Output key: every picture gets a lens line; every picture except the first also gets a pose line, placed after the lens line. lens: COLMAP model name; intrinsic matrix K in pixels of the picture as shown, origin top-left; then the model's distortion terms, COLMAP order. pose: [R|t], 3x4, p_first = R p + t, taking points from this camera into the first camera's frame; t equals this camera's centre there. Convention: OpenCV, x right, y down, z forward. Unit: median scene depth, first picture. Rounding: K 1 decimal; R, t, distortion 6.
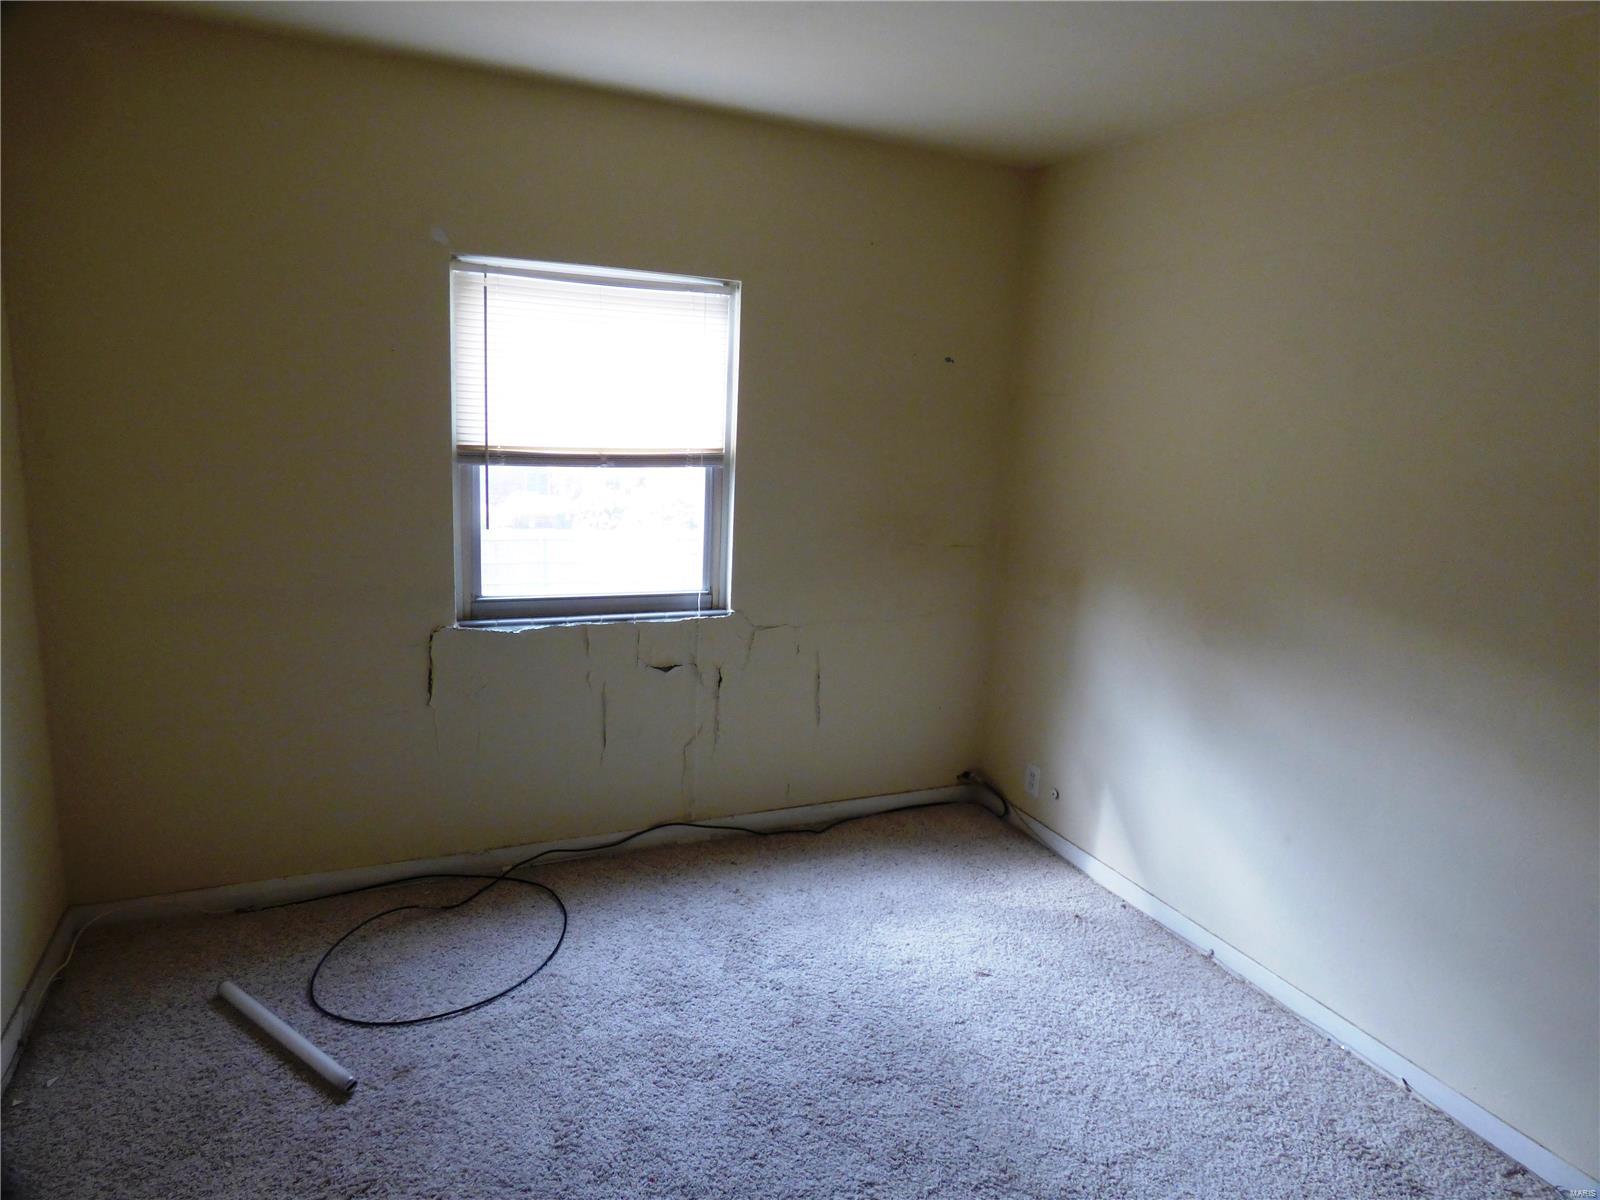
lens RADIAL K [[983.2, 0, 797.7], [0, 983.2, 624.6], [0, 0, 1]] dist [-0.014267, 0.003157]
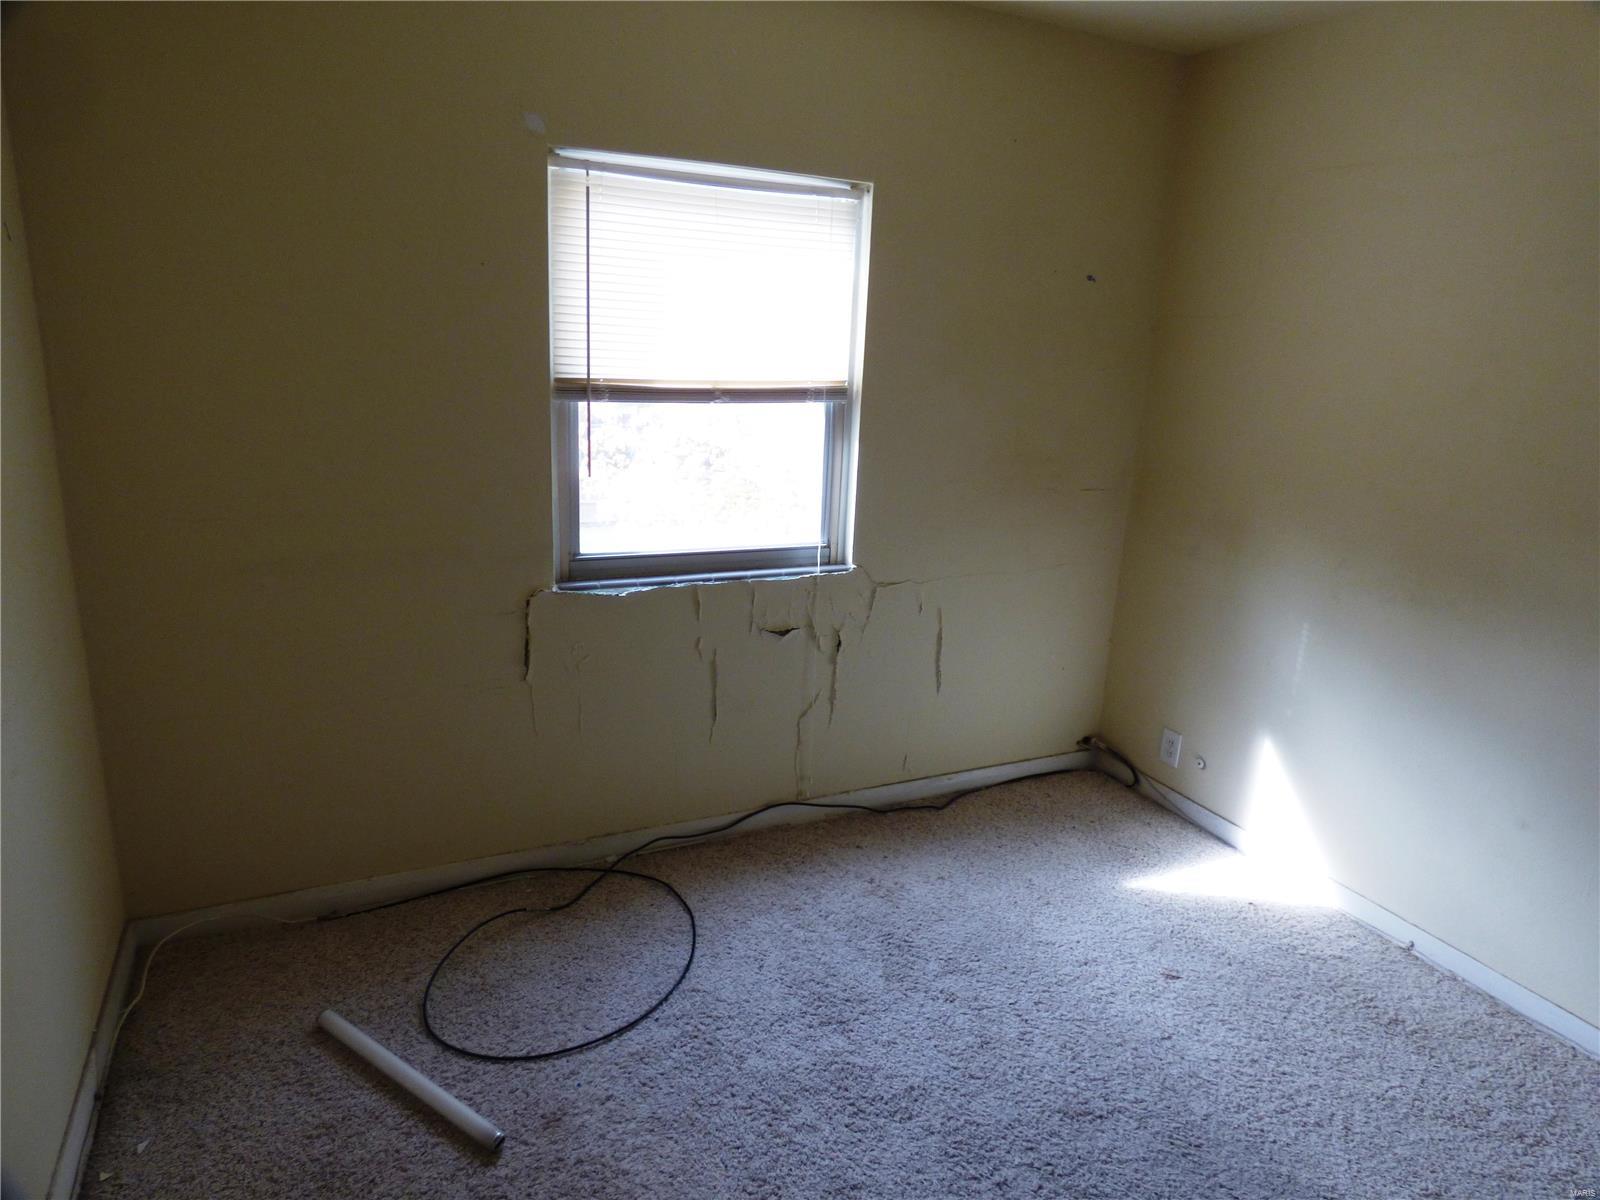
lens RADIAL K [[983.2, 0, 797.7], [0, 983.2, 624.6], [0, 0, 1]] dist [-0.014267, 0.003157]
pose [[0.999771, -0.010116, 0.018840, -0.160468], [0.008890, 0.997906, 0.064064, -0.022433], [-0.019449, -0.063882, 0.997768, 0.135170]]
